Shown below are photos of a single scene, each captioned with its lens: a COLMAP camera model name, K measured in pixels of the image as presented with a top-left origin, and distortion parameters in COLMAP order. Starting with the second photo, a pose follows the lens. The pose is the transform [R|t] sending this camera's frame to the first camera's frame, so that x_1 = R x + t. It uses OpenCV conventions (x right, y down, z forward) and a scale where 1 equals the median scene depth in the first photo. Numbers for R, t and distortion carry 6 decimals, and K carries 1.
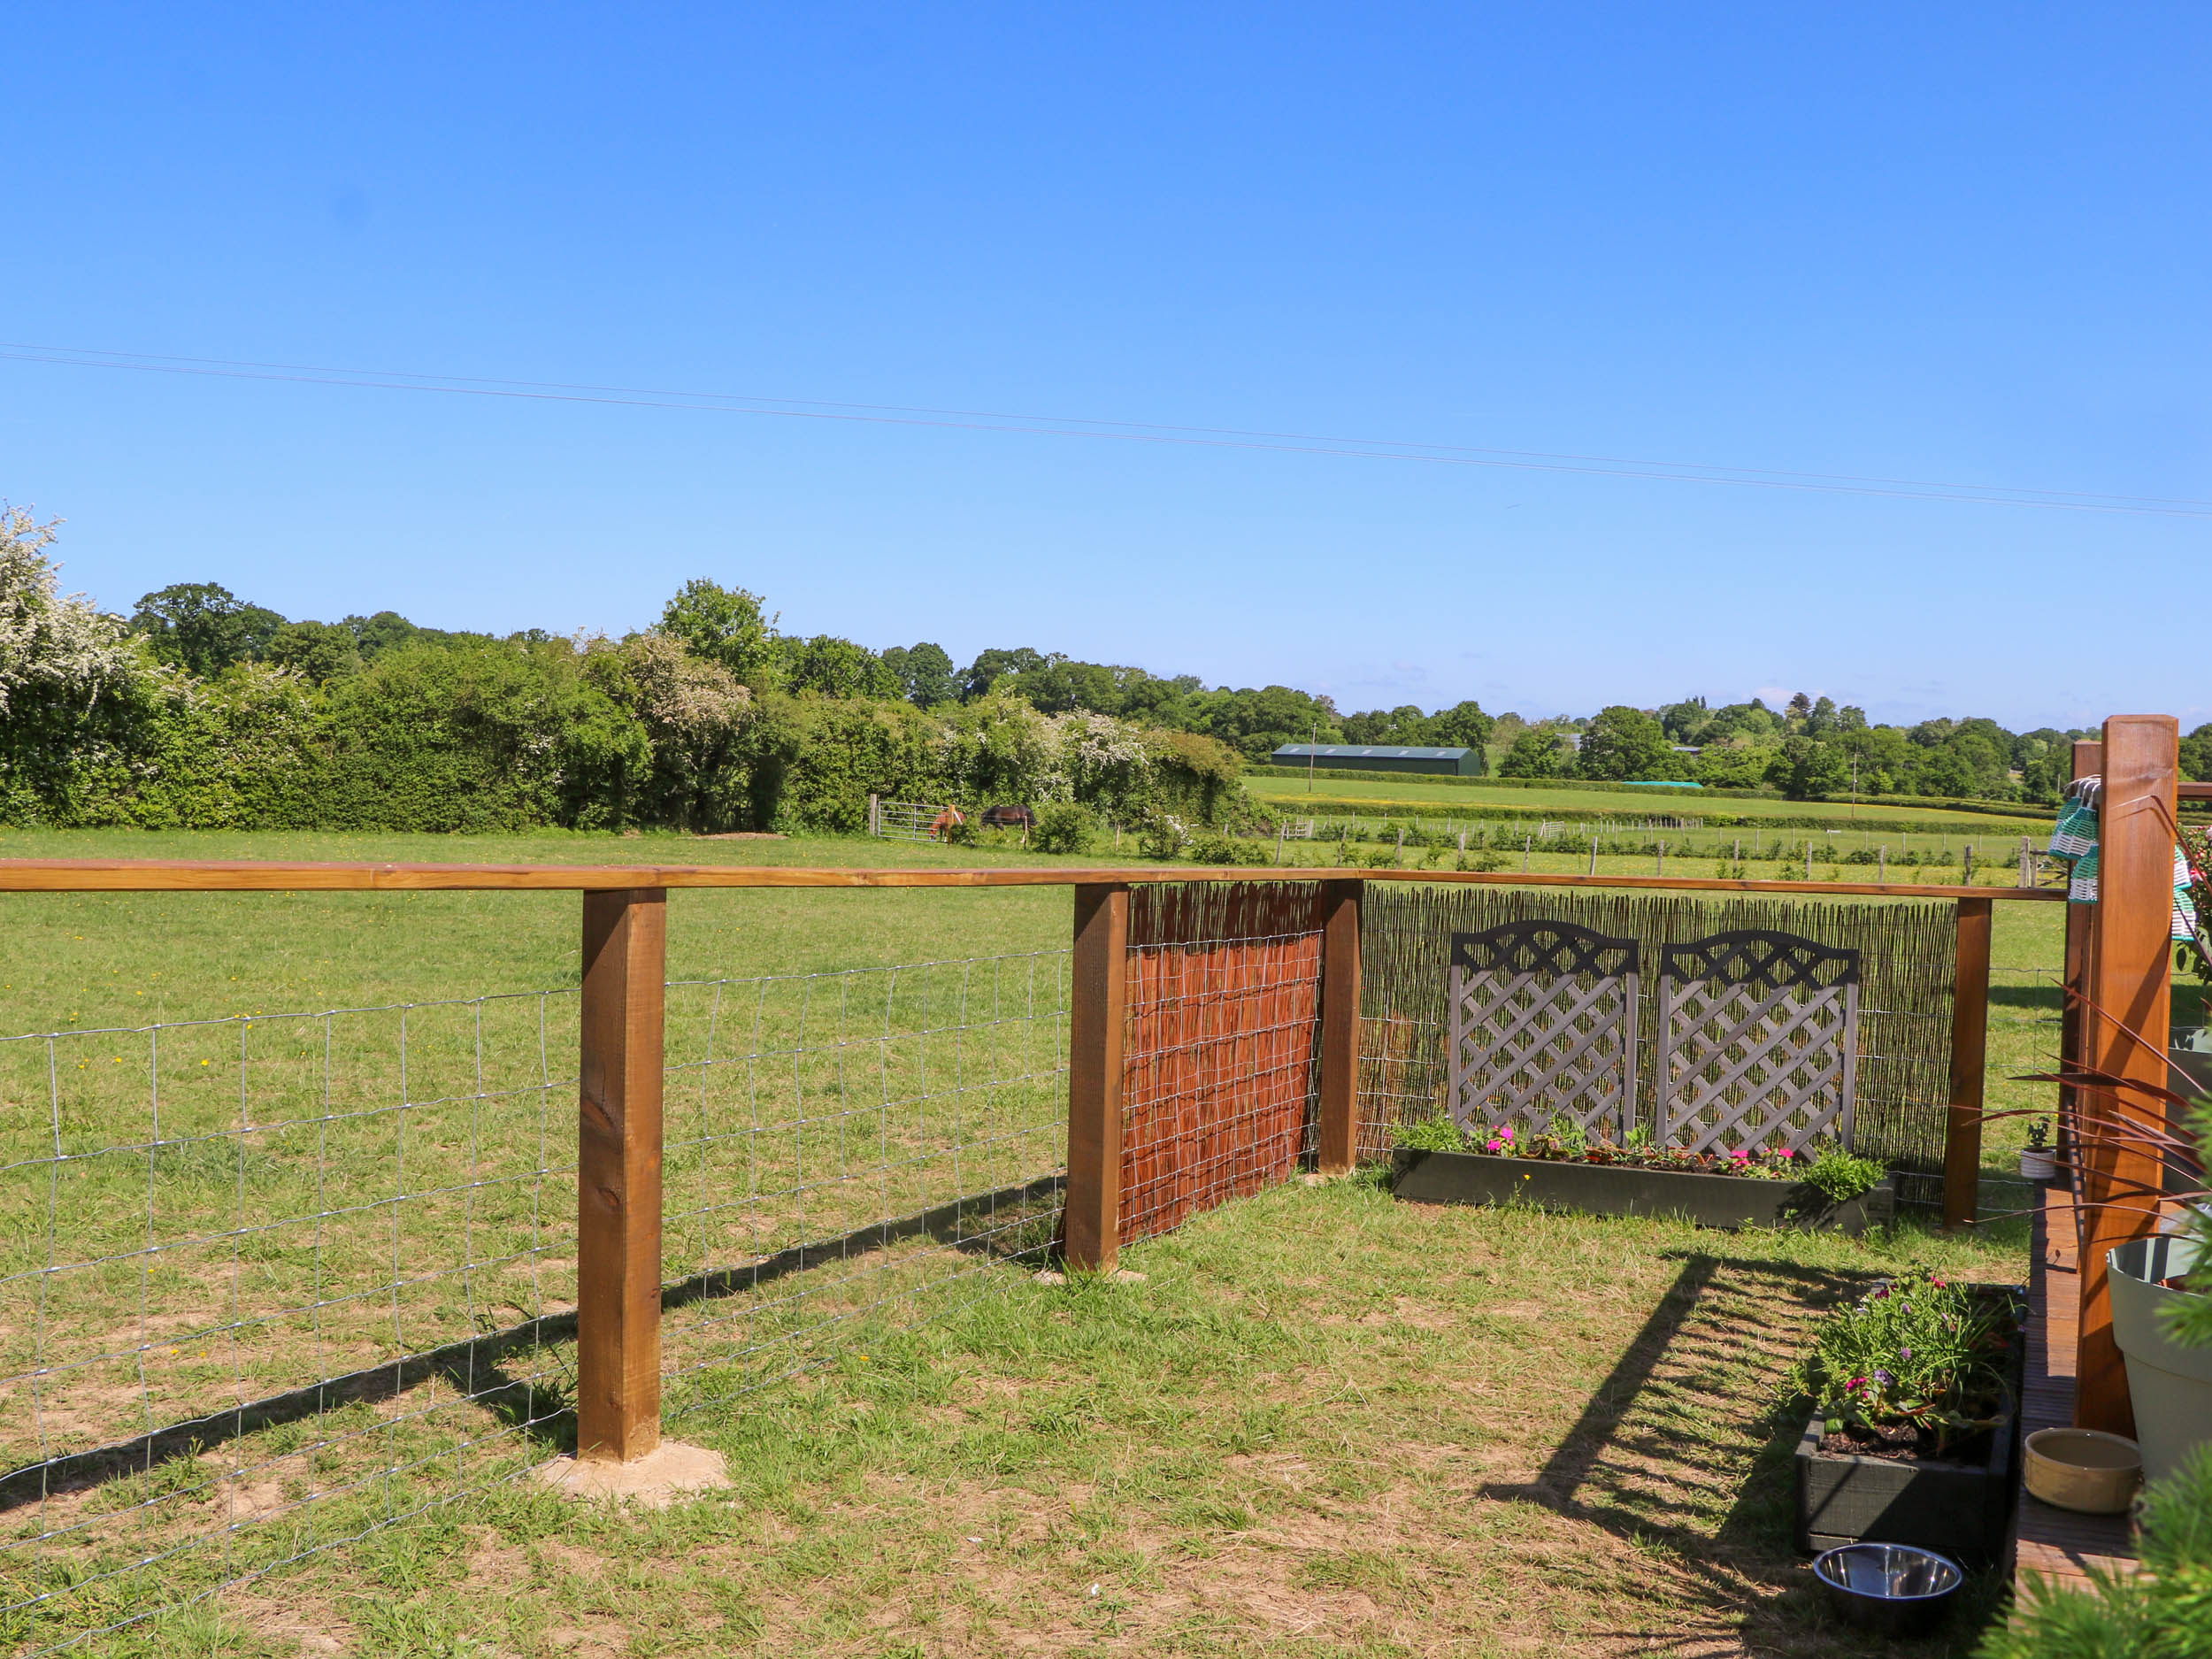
lens RADIAL K [[1895.4, 0, 1106.0], [0, 1895.4, 829.5], [0, 0, 1]] dist [0.008095, 0.001285]
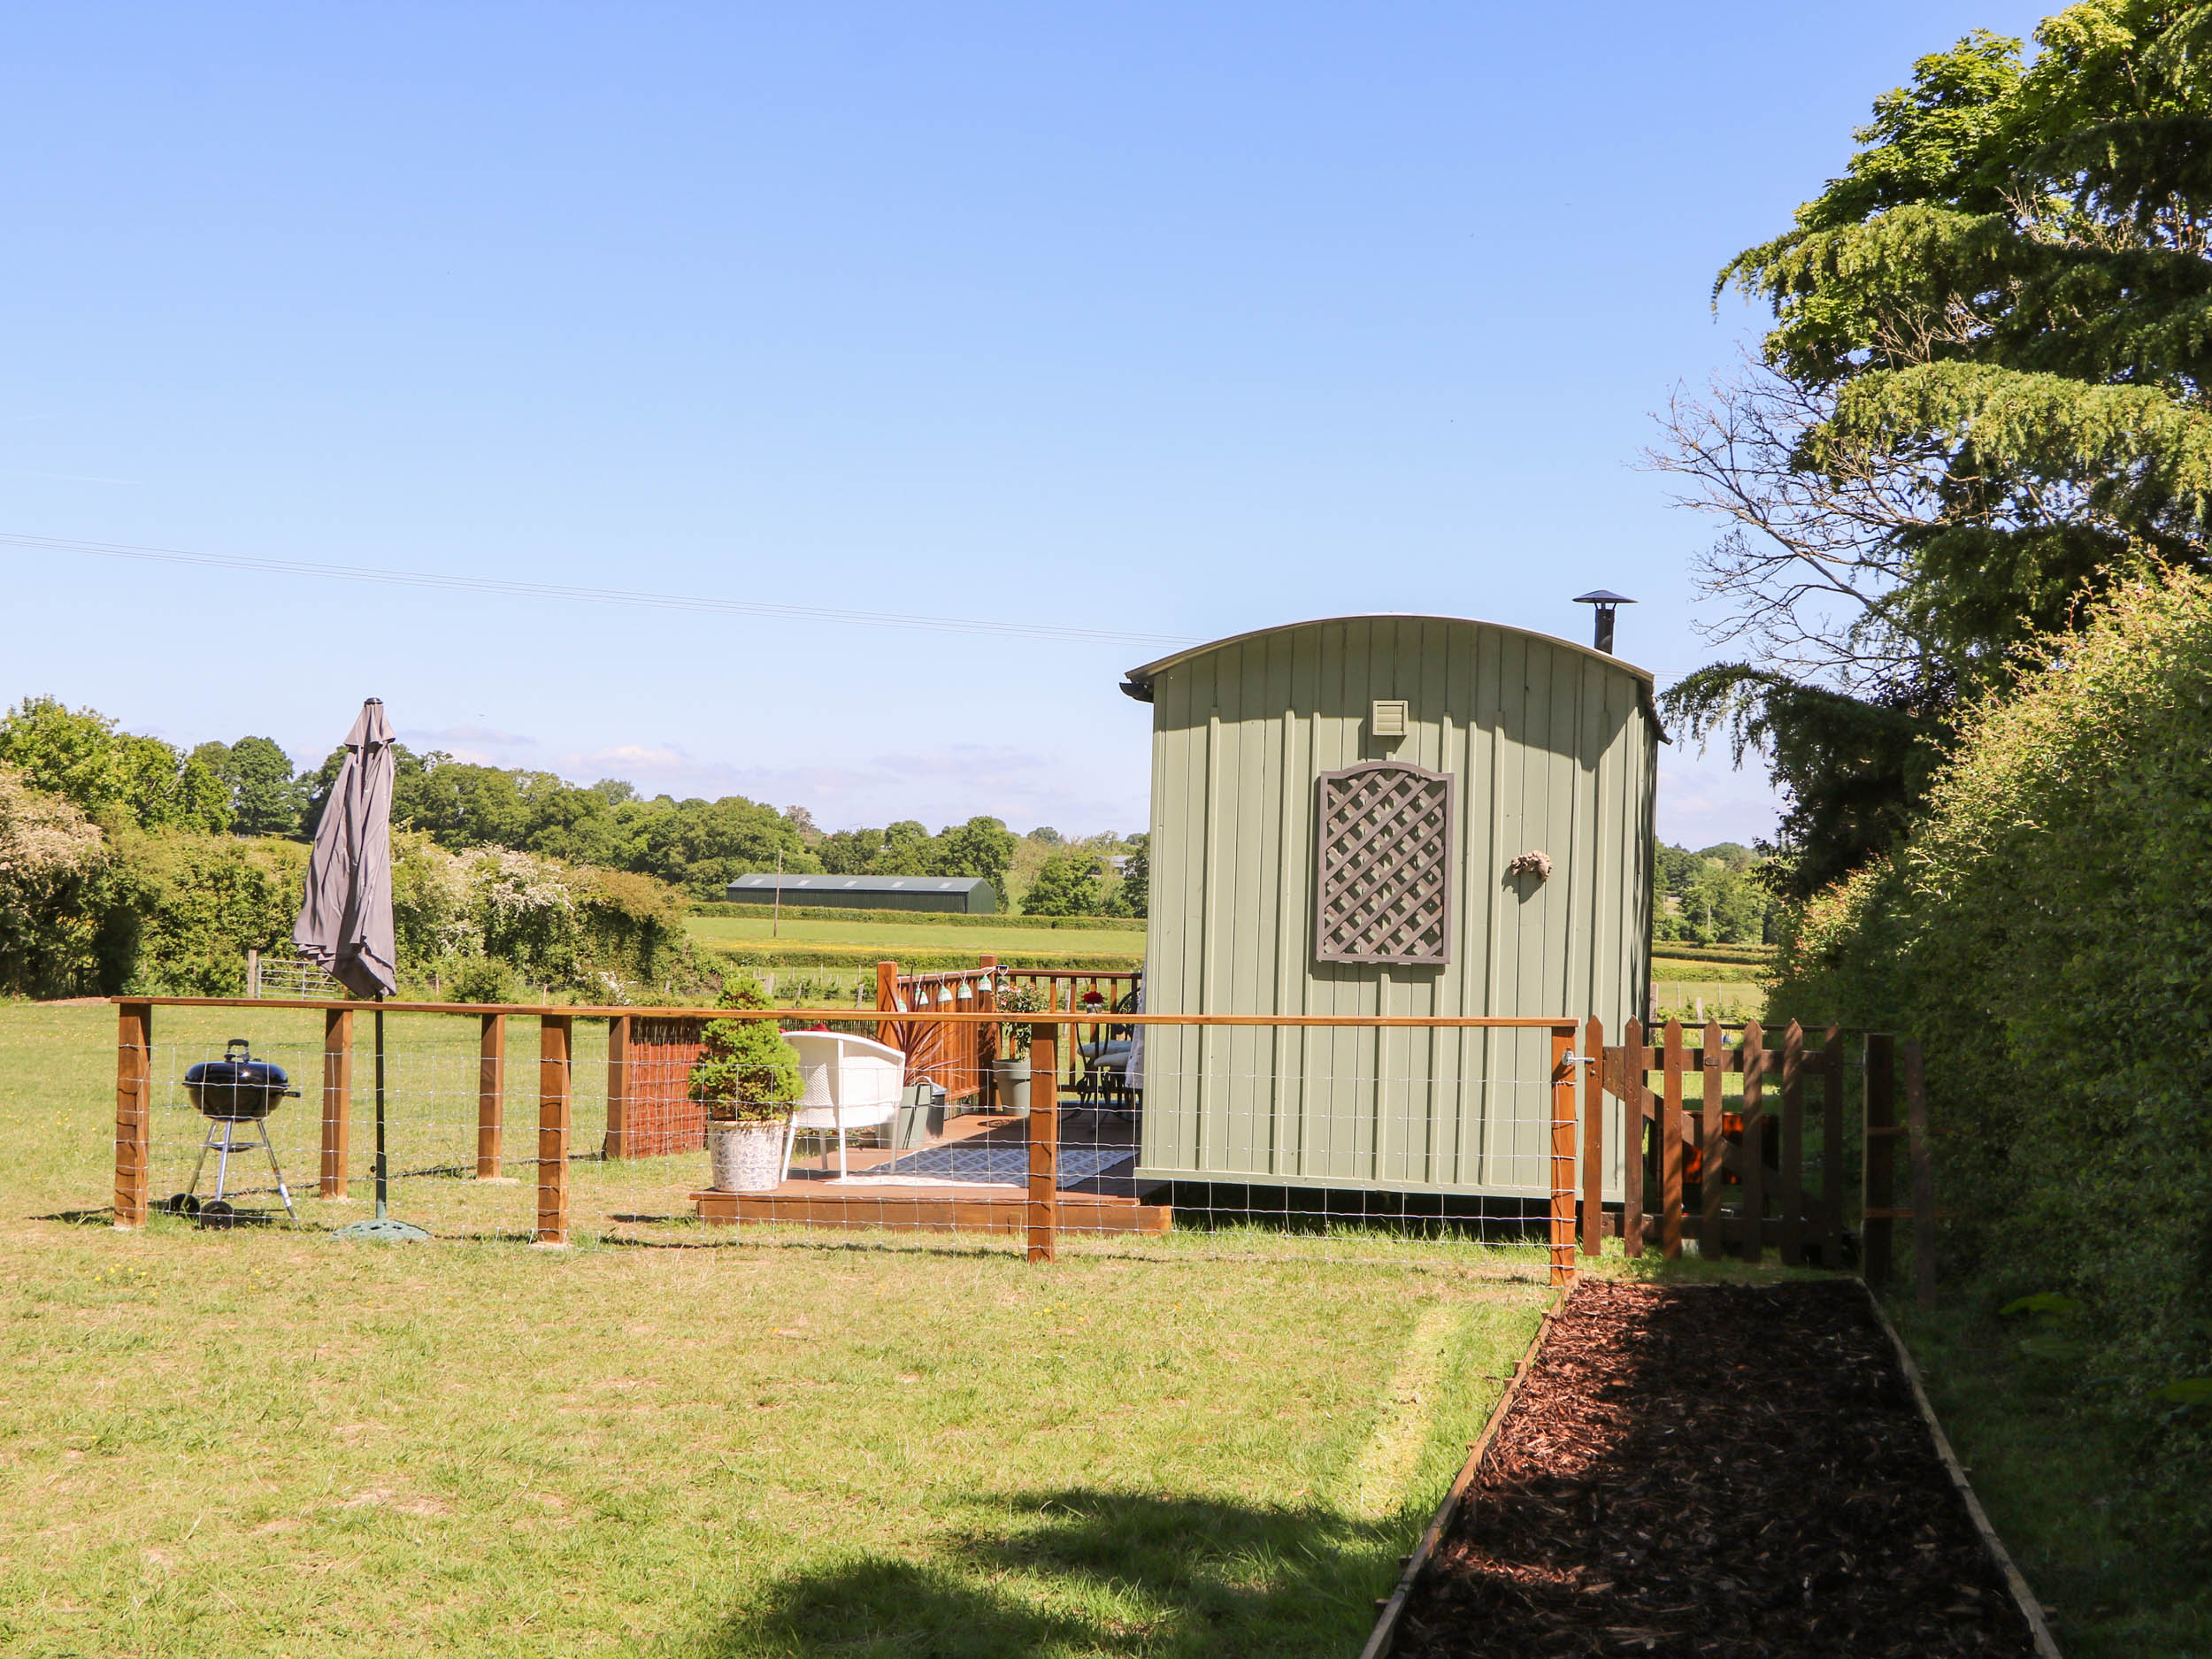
lens RADIAL K [[2925.3, 0, 1109.5], [0, 2925.3, 831.6], [0, 0, 1]] dist [-0.009941, 0.010409]
pose [[0.977332, -0.000894, 0.211710, -0.018824], [0.011882, 0.998646, -0.050636, -0.000635], [-0.211378, 0.052004, 0.976020, -0.297993]]
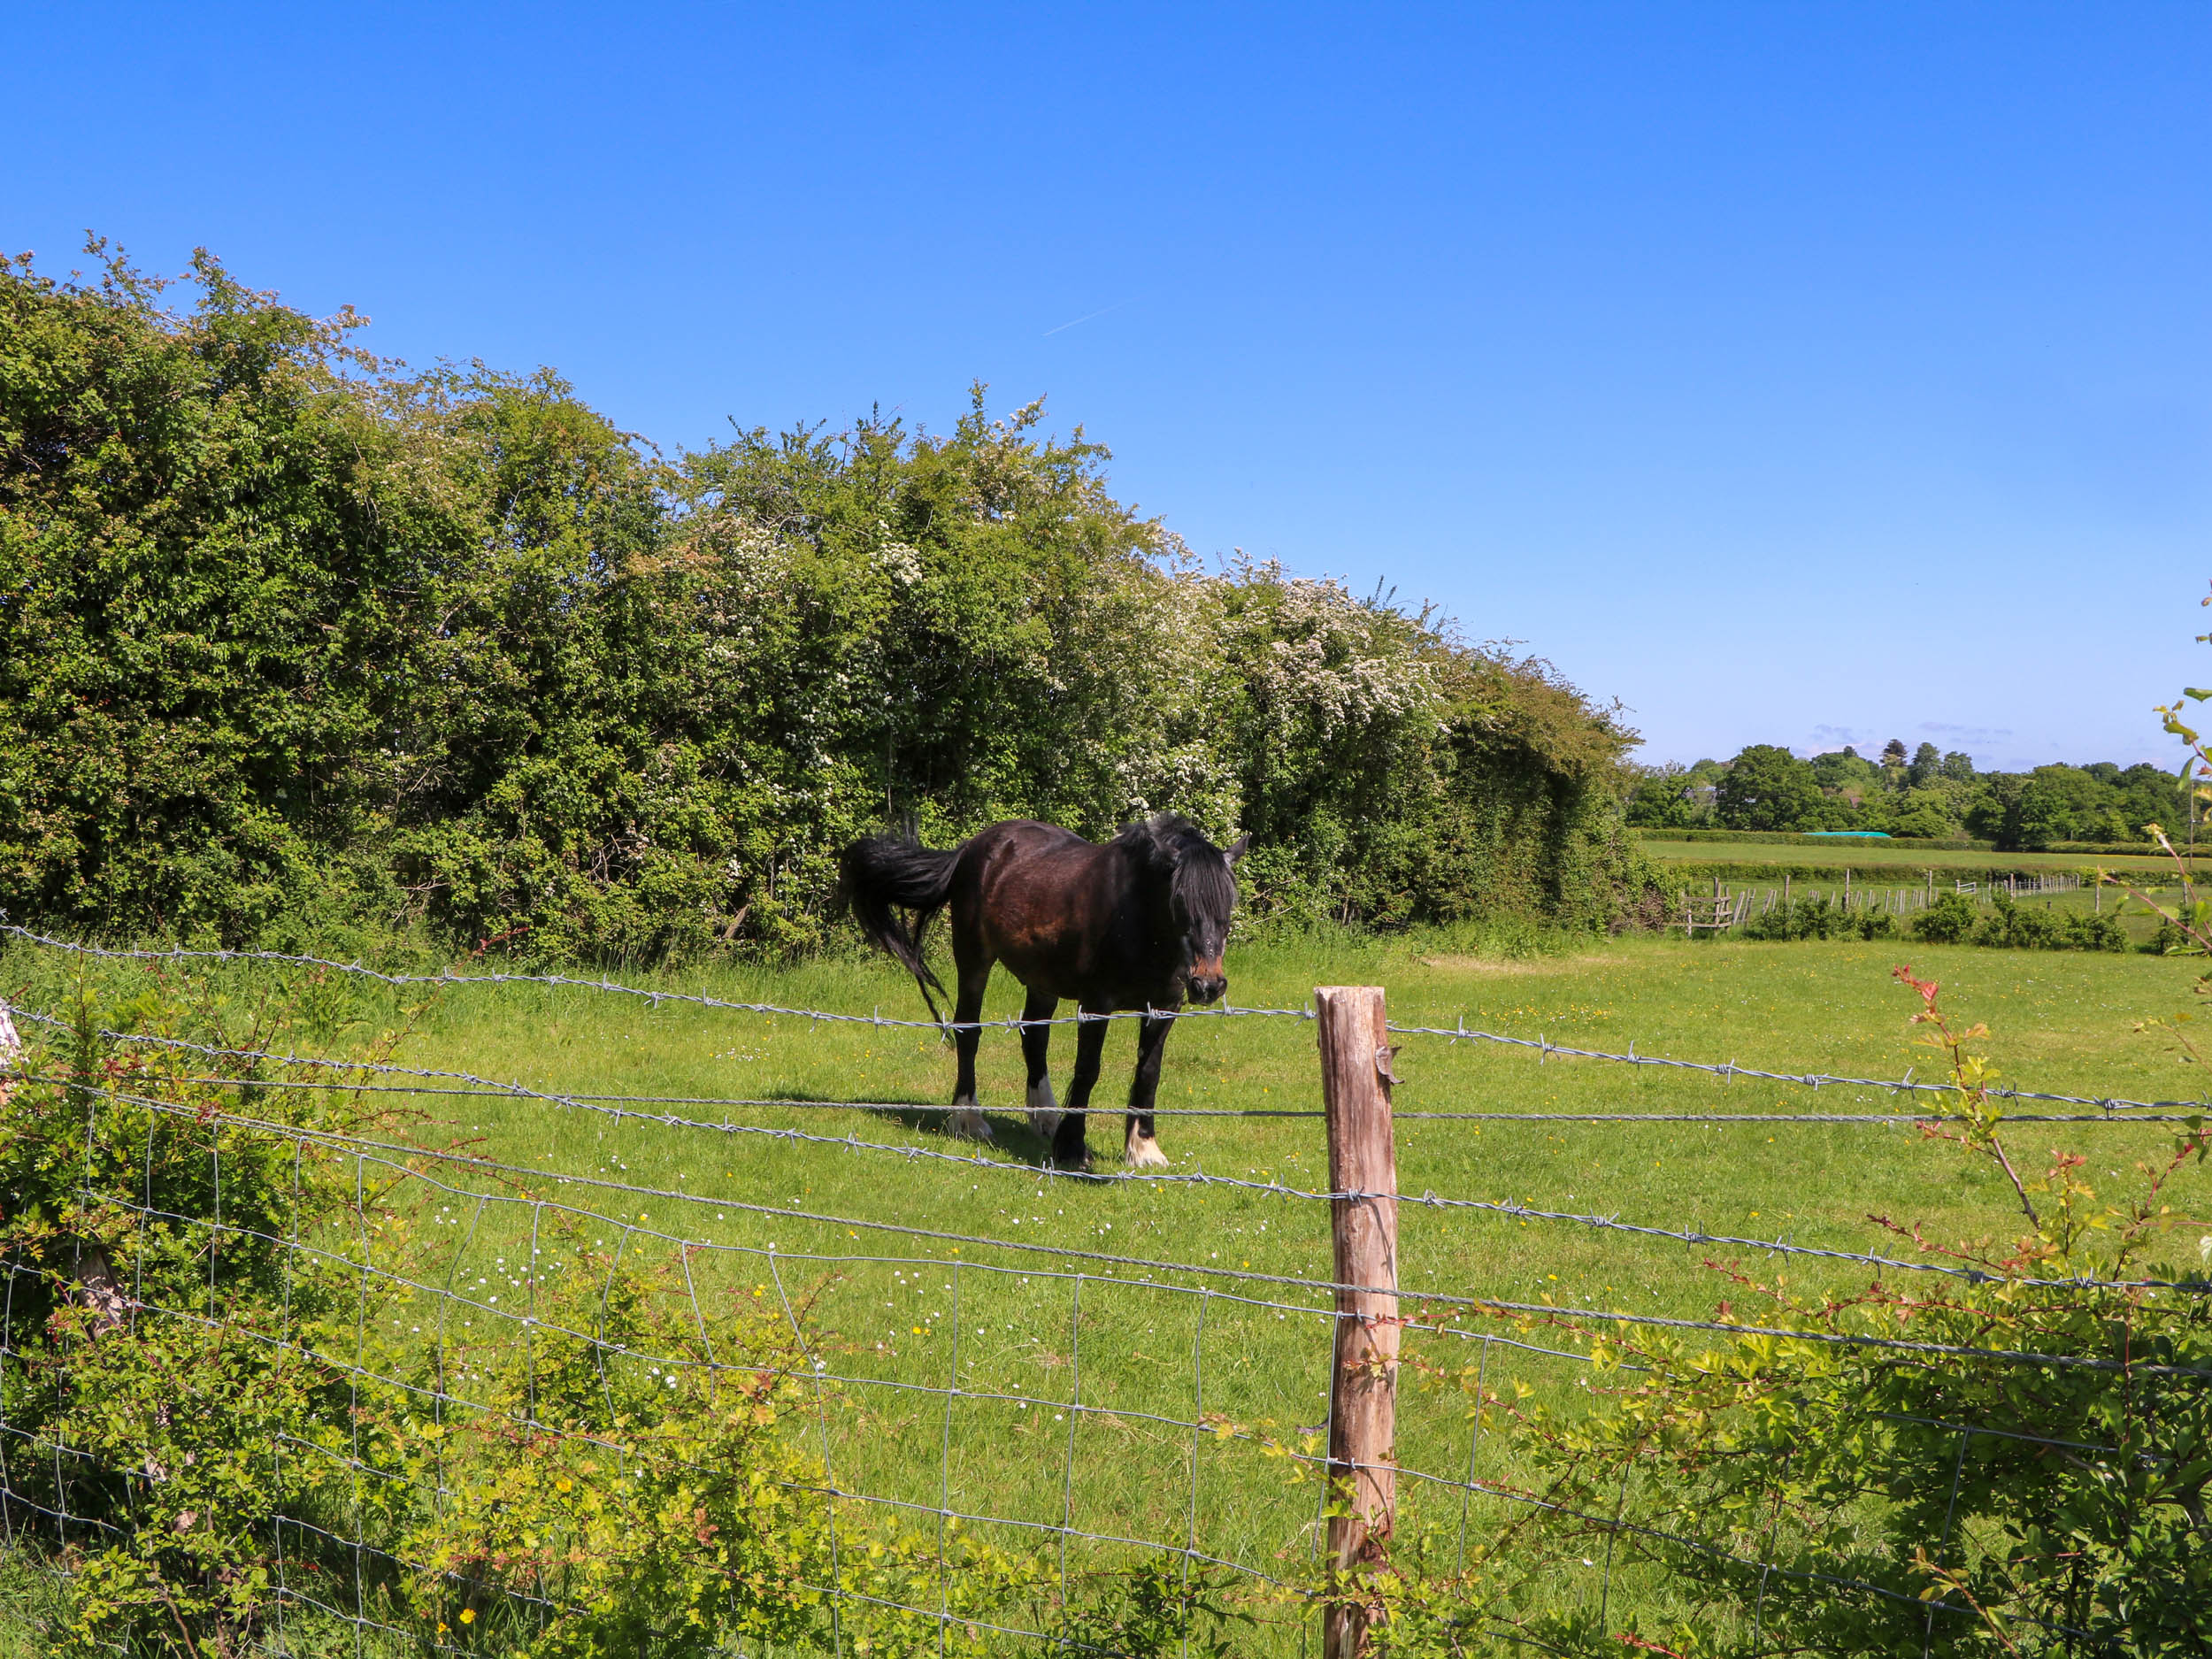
lens RADIAL K [[1112.7, 0, 1107.1], [0, 1112.7, 828.6], [0, 0, 1]] dist [-0.065247, -0.000018]
pose [[0.999921, -0.011794, -0.004289, -0.035210], [0.011550, 0.998517, -0.053211, -0.007368], [0.004910, 0.053157, 0.998574, 0.761486]]
